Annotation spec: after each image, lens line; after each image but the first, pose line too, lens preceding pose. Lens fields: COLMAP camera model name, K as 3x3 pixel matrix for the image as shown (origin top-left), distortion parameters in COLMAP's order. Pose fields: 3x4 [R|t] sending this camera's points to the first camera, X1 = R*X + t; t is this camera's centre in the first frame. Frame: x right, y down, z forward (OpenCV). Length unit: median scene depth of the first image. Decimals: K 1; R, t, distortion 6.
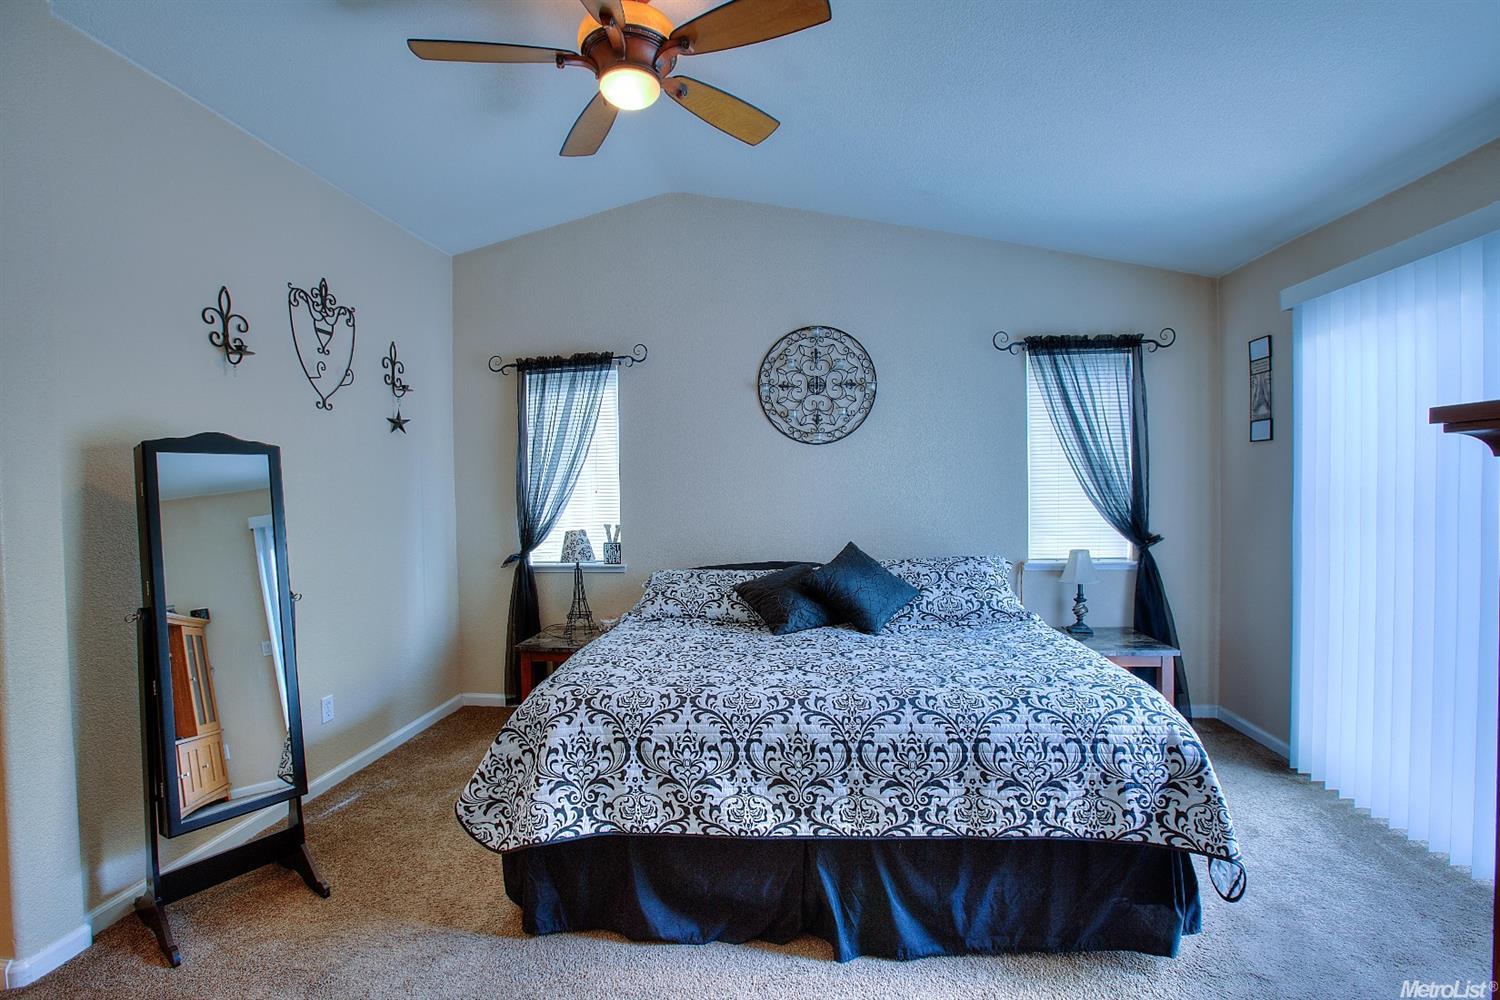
lens RADIAL K [[678.3, 0, 742.6], [0, 678.3, 501.2], [0, 0, 1]] dist [-0.059930, 0.021494]
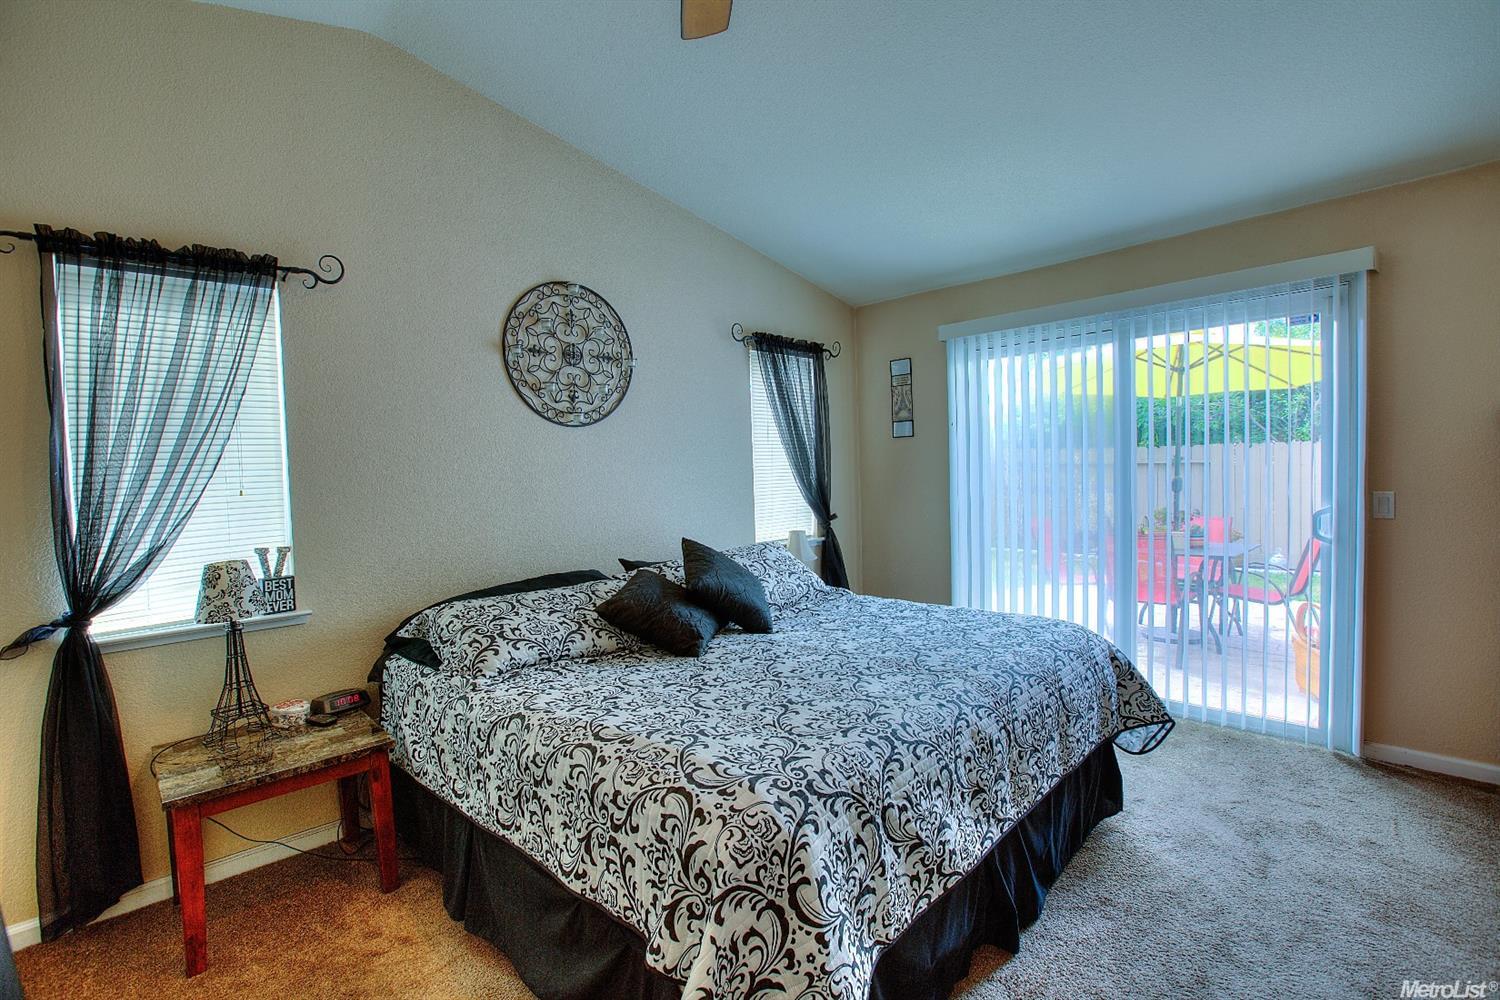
lens RADIAL K [[678.3, 0, 742.6], [0, 678.3, 501.2], [0, 0, 1]] dist [-0.059930, 0.021494]
pose [[0.641726, -0.039404, 0.765921, -0.394072], [0.041785, 0.998992, 0.016385, 0.001492], [-0.765795, 0.021489, 0.642726, 0.321960]]
